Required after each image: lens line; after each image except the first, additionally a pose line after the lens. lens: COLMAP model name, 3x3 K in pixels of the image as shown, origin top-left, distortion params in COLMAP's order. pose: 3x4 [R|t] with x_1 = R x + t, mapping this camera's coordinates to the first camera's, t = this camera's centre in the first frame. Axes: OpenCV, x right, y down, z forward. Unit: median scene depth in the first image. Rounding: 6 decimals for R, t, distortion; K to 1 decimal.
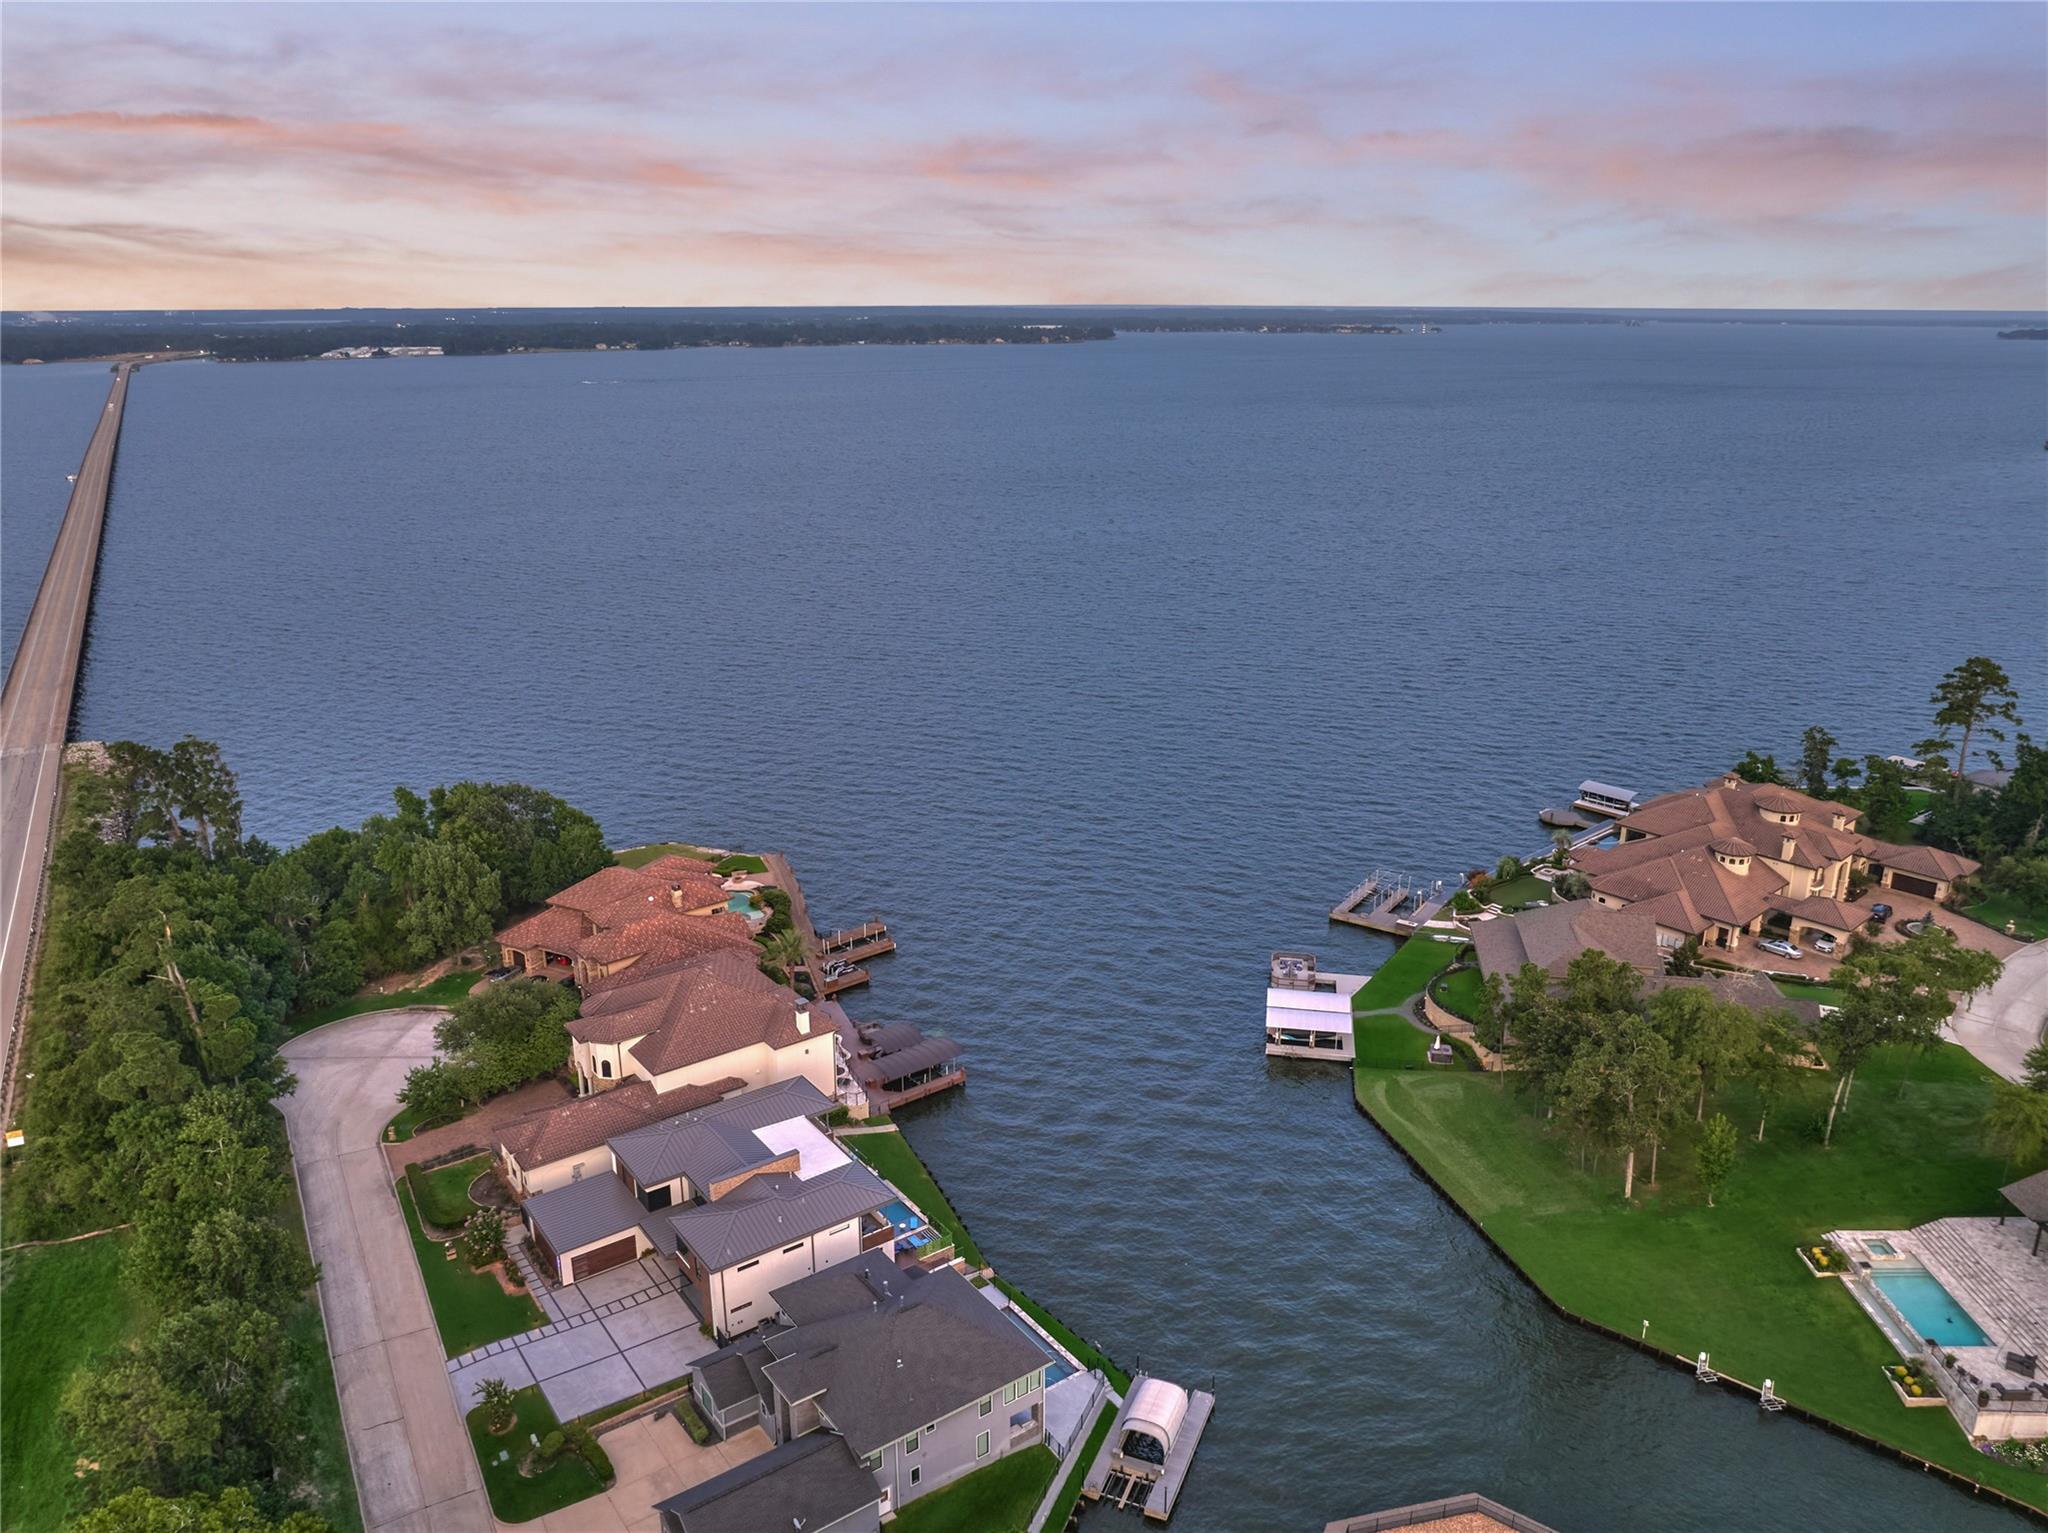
lens RADIAL K [[1431.1, 0, 1033.6], [0, 1431.1, 726.3], [0, 0, 1]] dist [-0.044017, 0.019138]
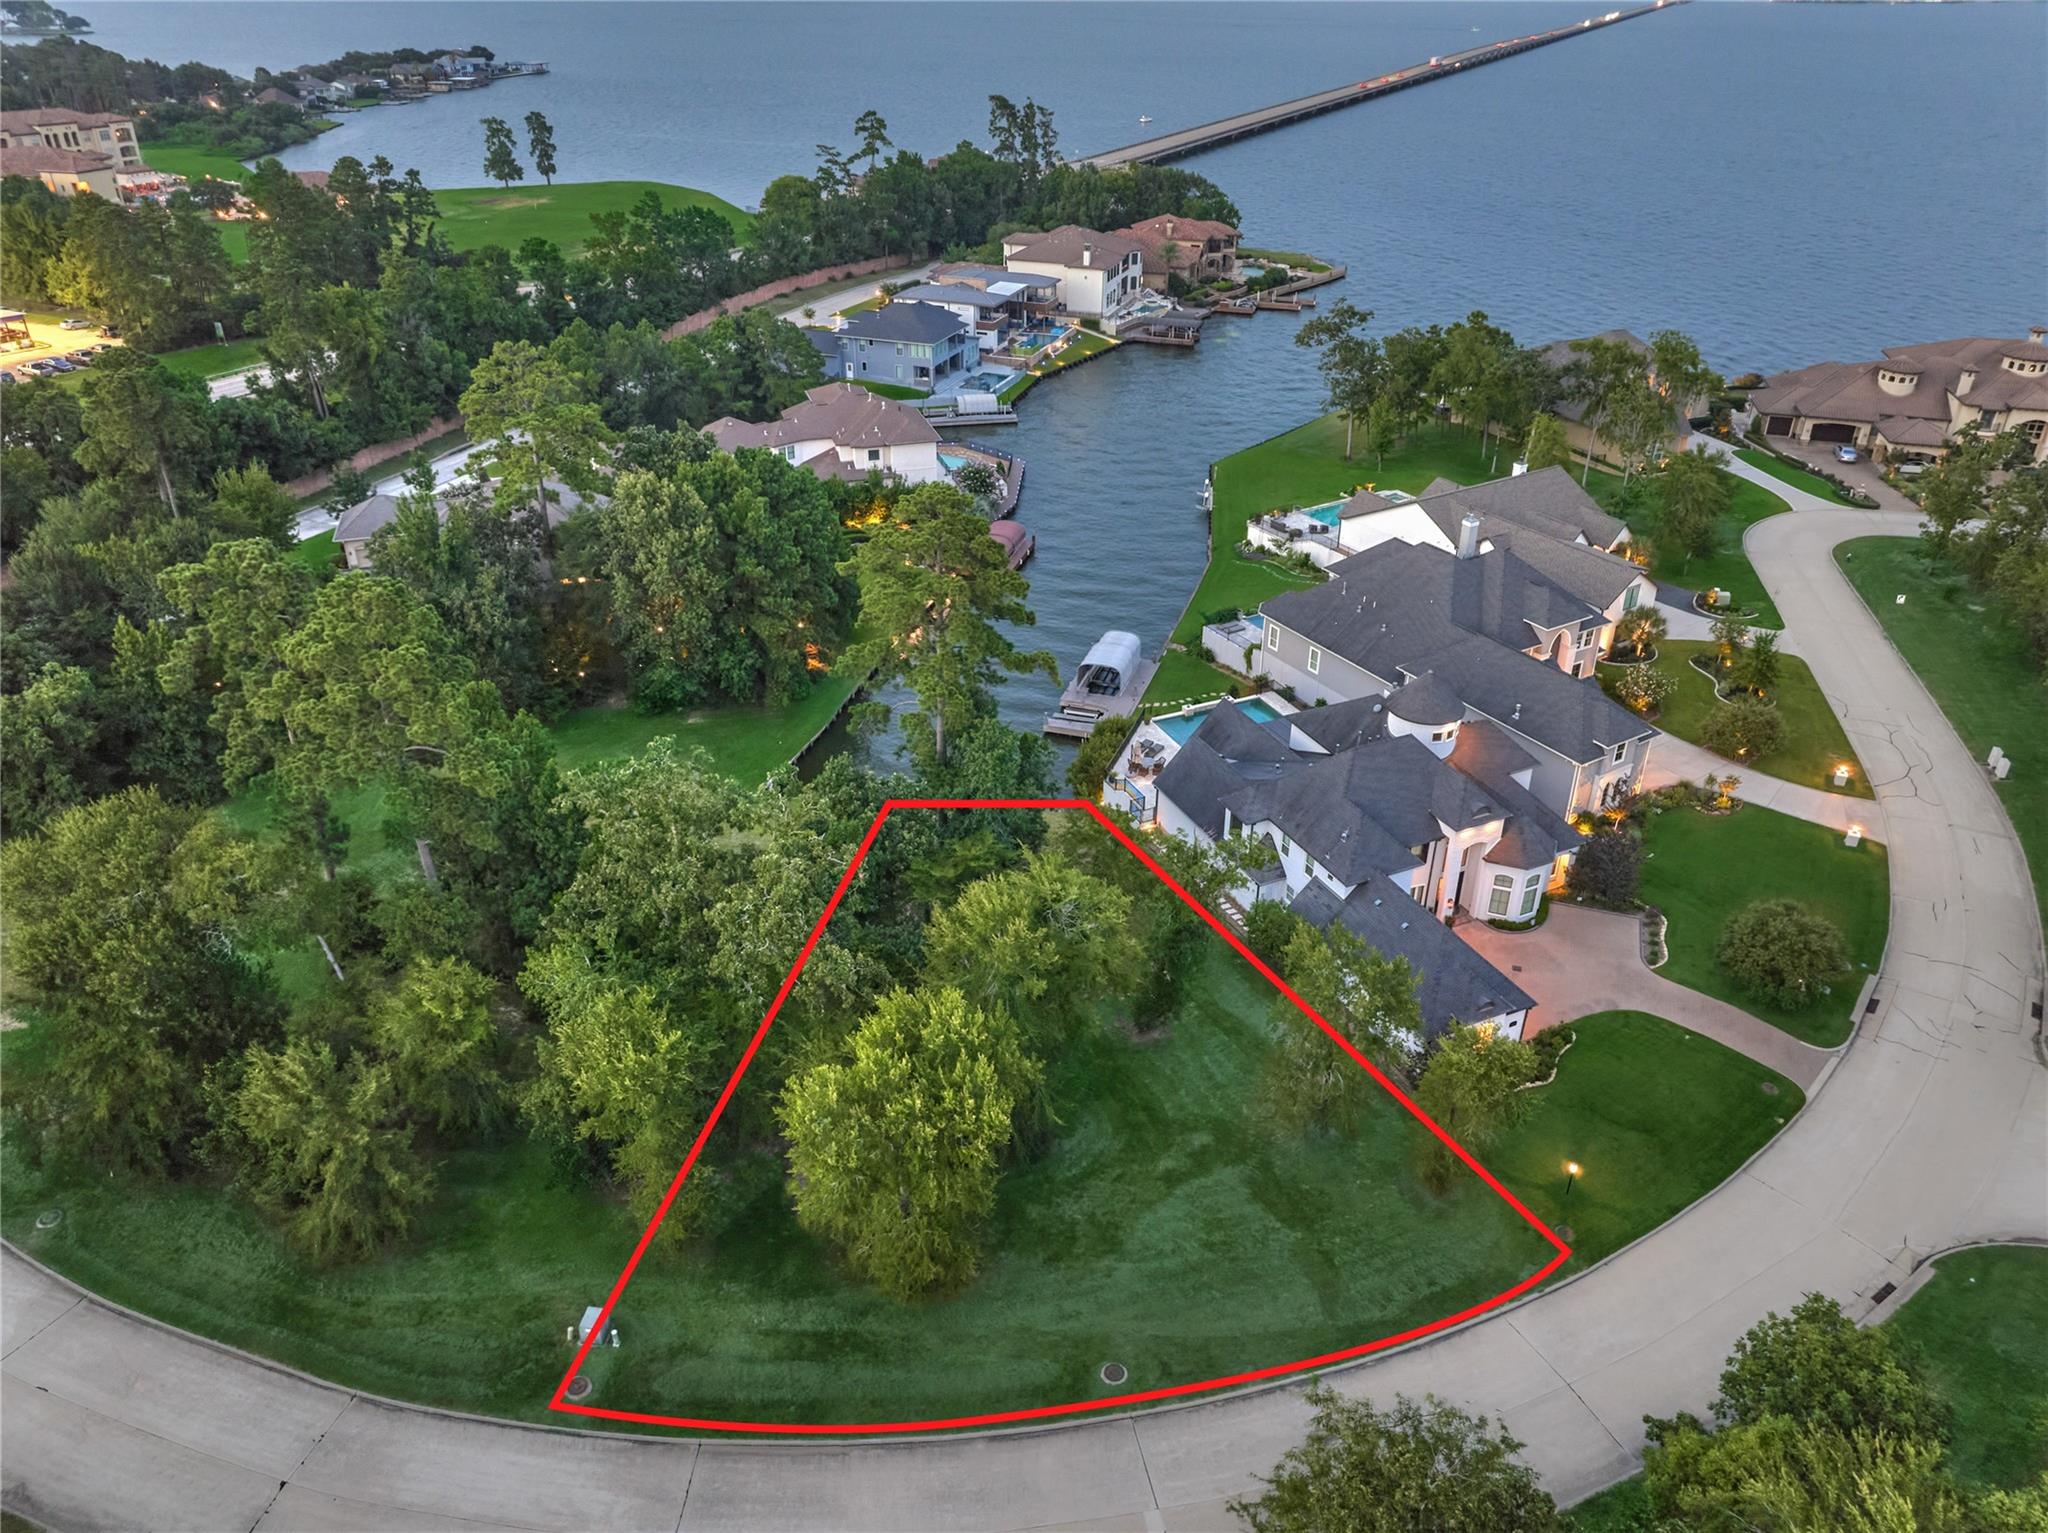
lens RADIAL K [[1469.3, 0, 1024.0], [0, 1469.3, 766.5], [0, 0, 1]] dist [-0.080804, 0.060824]
pose [[0.542690, 0.416341, -0.729485, 1.166727], [-0.240988, 0.909169, 0.339613, 0.170845], [0.804620, -0.008507, 0.593730, -0.063970]]
